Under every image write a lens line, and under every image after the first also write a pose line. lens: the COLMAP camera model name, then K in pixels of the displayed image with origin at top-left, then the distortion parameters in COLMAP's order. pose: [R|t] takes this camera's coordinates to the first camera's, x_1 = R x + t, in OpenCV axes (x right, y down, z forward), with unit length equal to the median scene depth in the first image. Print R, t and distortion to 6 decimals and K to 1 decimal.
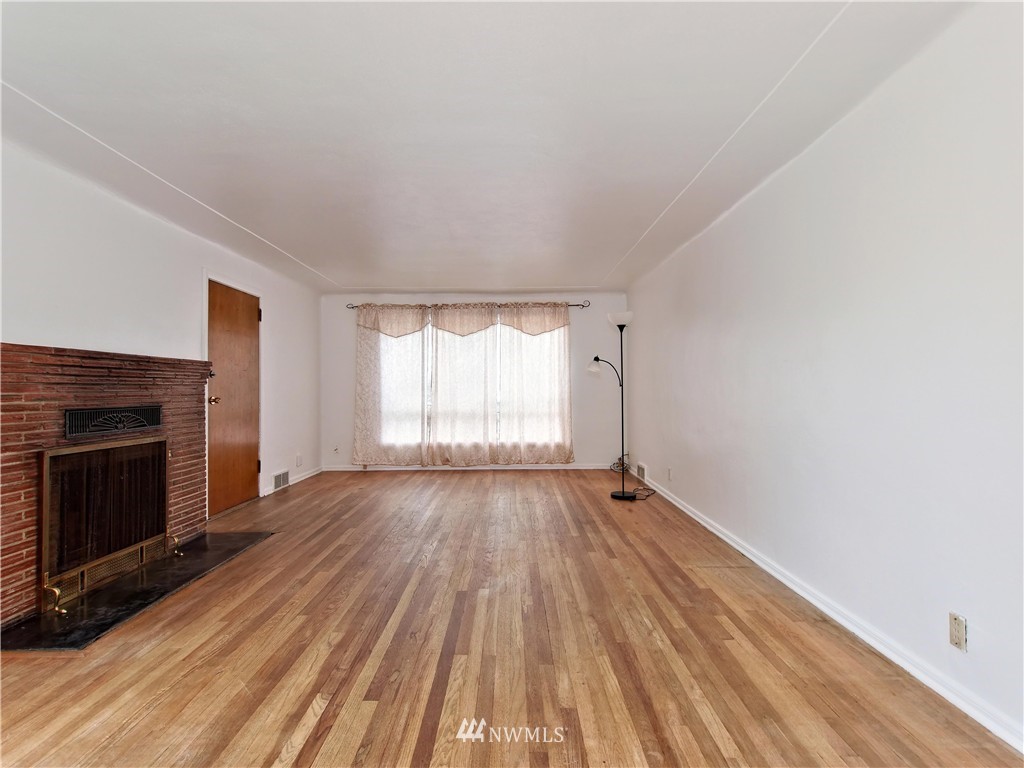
lens RADIAL K [[545.2, 0, 508.9], [0, 545.2, 386.8], [0, 0, 1]] dist [0.024703, -0.002250]
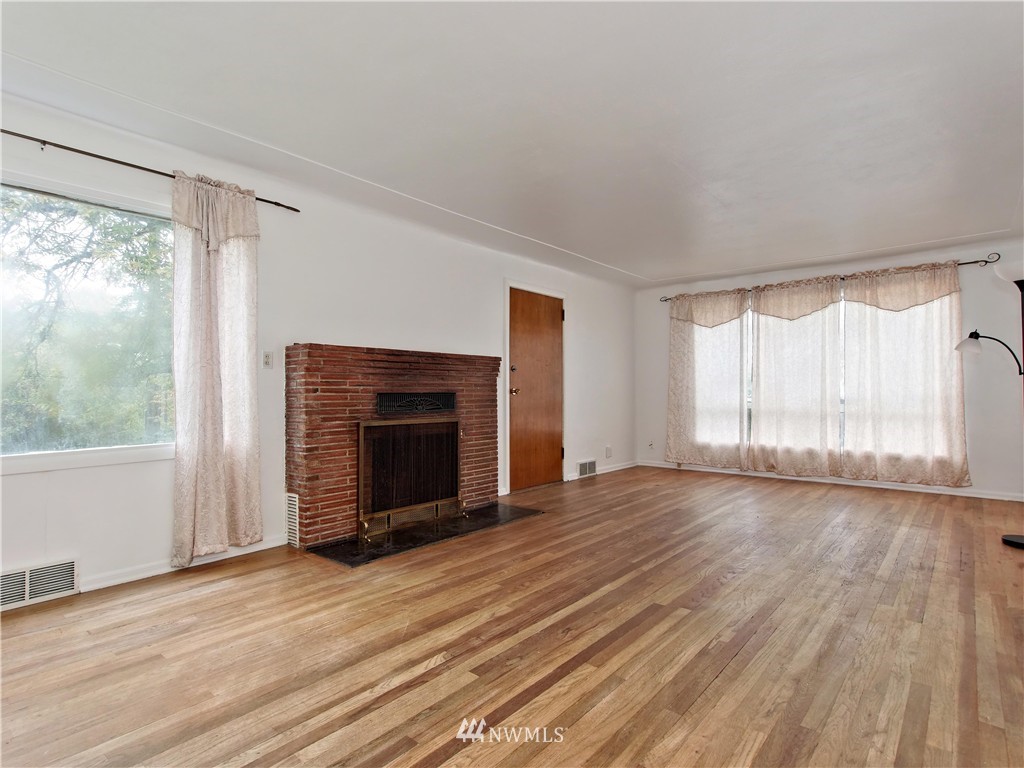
lens RADIAL K [[545.2, 0, 508.9], [0, 545.2, 386.8], [0, 0, 1]] dist [0.024703, -0.002250]
pose [[0.764032, -0.001748, -0.645176, 0.198495], [-0.000164, 0.999996, -0.002904, 0.018761], [0.645178, 0.002325, 0.764029, 0.116375]]
